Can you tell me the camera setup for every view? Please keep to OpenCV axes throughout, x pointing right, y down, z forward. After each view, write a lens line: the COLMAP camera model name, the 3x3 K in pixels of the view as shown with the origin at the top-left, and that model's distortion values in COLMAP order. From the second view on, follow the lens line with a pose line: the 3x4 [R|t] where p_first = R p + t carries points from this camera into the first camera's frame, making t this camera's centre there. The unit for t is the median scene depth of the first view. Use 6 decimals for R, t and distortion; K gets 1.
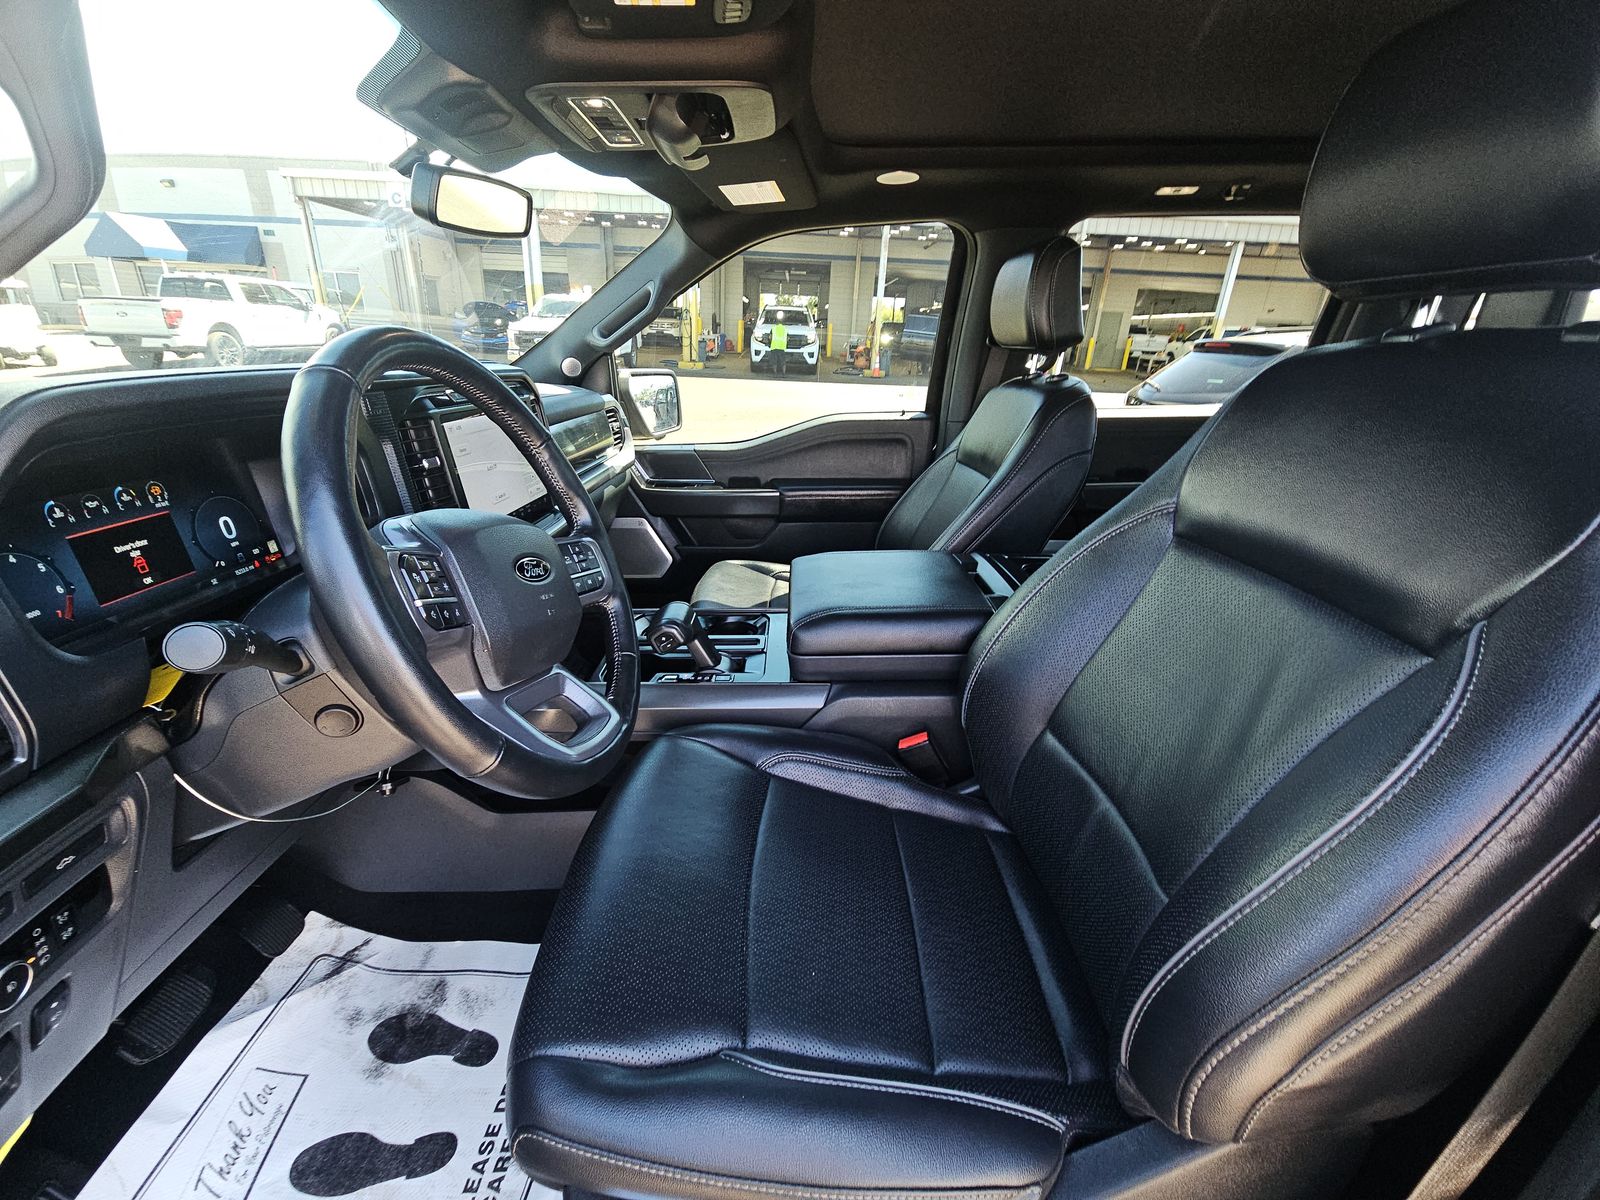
lens RADIAL K [[646.8, 0, 786.7], [0, 646.8, 594.0], [0, 0, 1]] dist [0.006656, -0.009327]
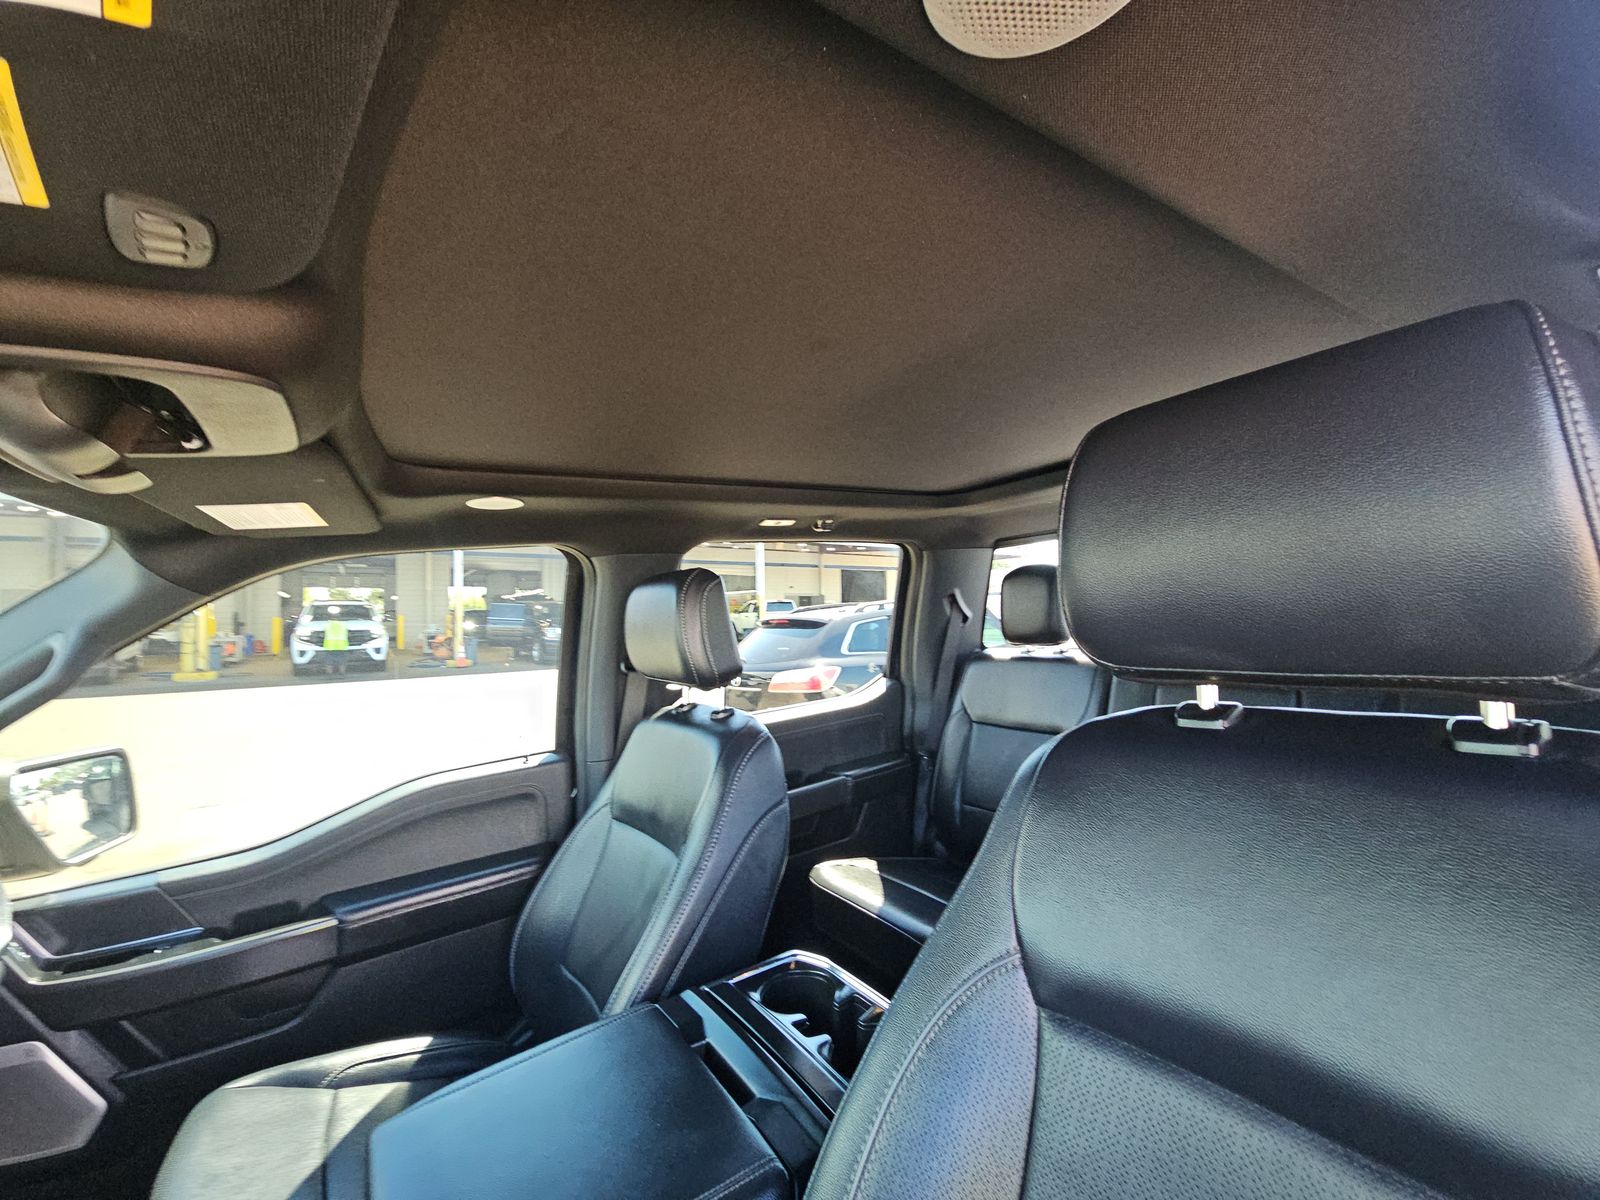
lens RADIAL K [[646.8, 0, 786.7], [0, 646.8, 594.0], [0, 0, 1]] dist [0.006656, -0.009327]
pose [[0.823947, -0.038293, 0.565371, 0.006211], [0.260774, 0.911414, -0.318310, -0.127544], [-0.503098, 0.409705, 0.760943, 0.167996]]
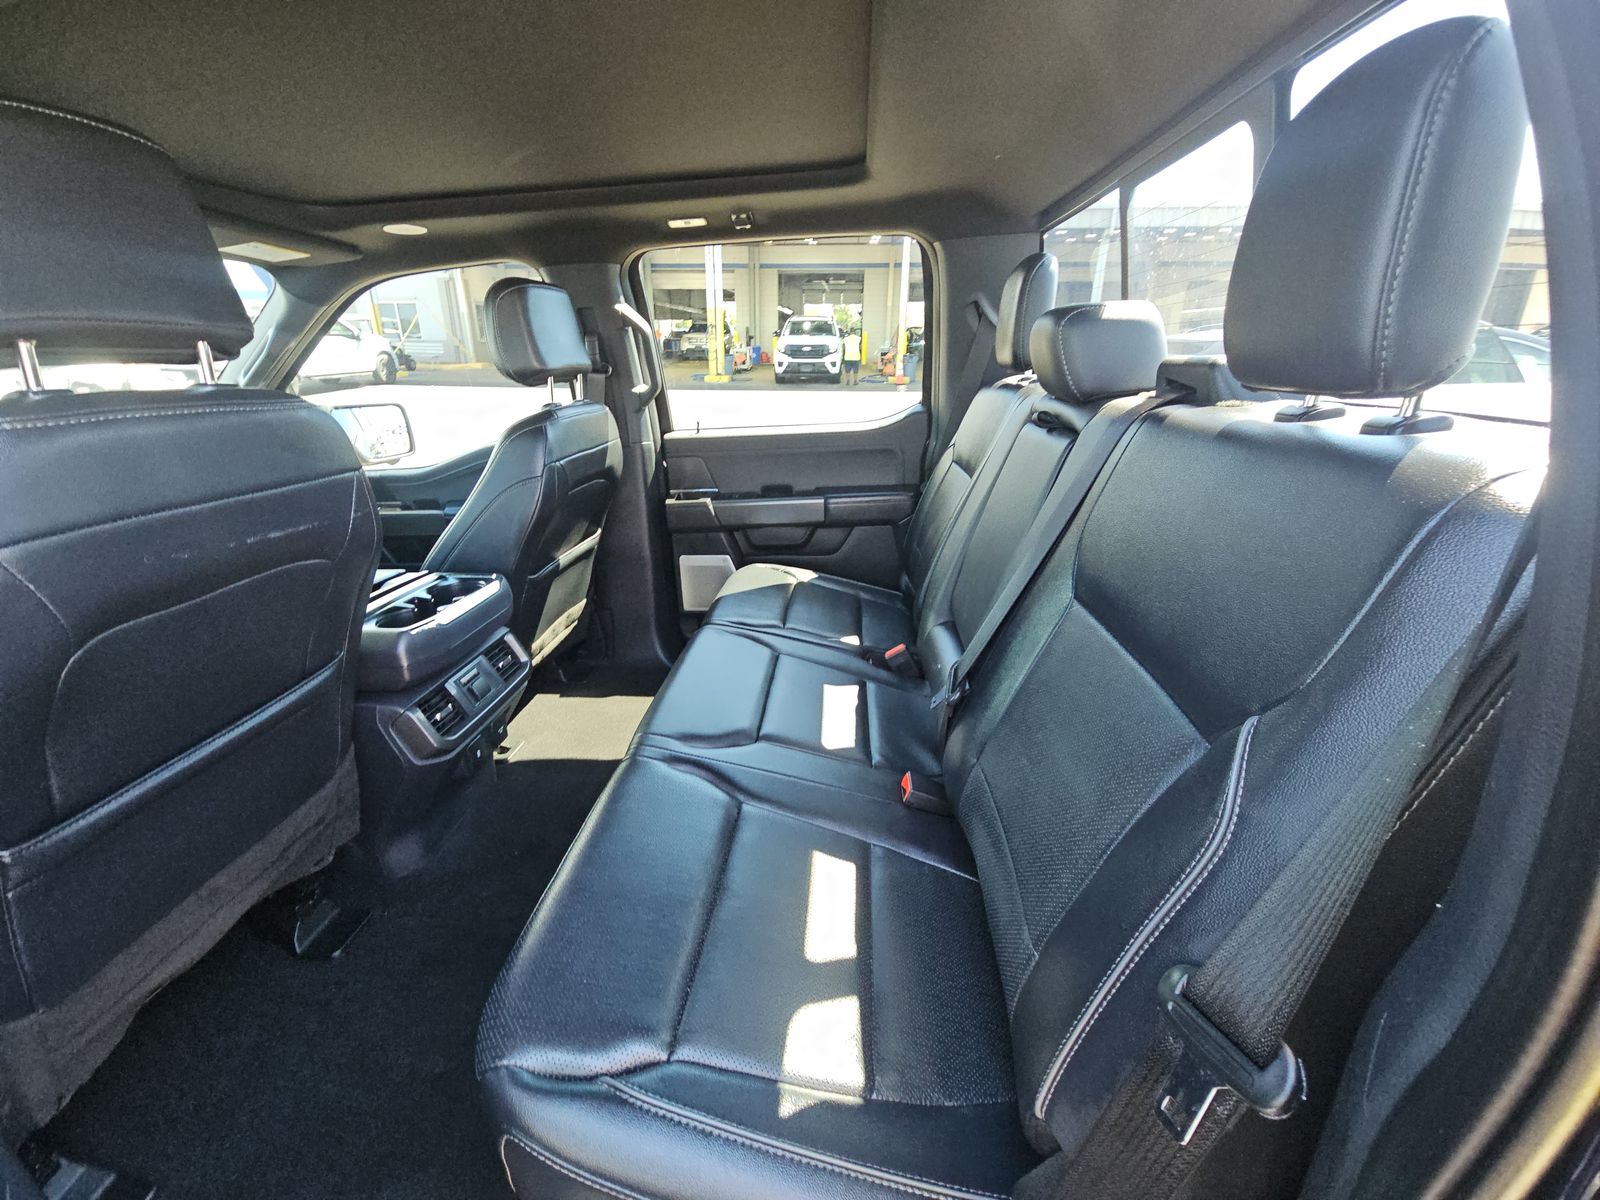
lens RADIAL K [[650.1, 0, 807.1], [0, 650.1, 593.6], [0, 0, 1]] dist [0.004932, 0.000039]
pose [[0.997165, -0.012841, -0.074145, 0.639060], [0.011824, 0.999830, -0.014139, -0.004308], [0.074314, 0.013222, 0.997147, -0.022134]]
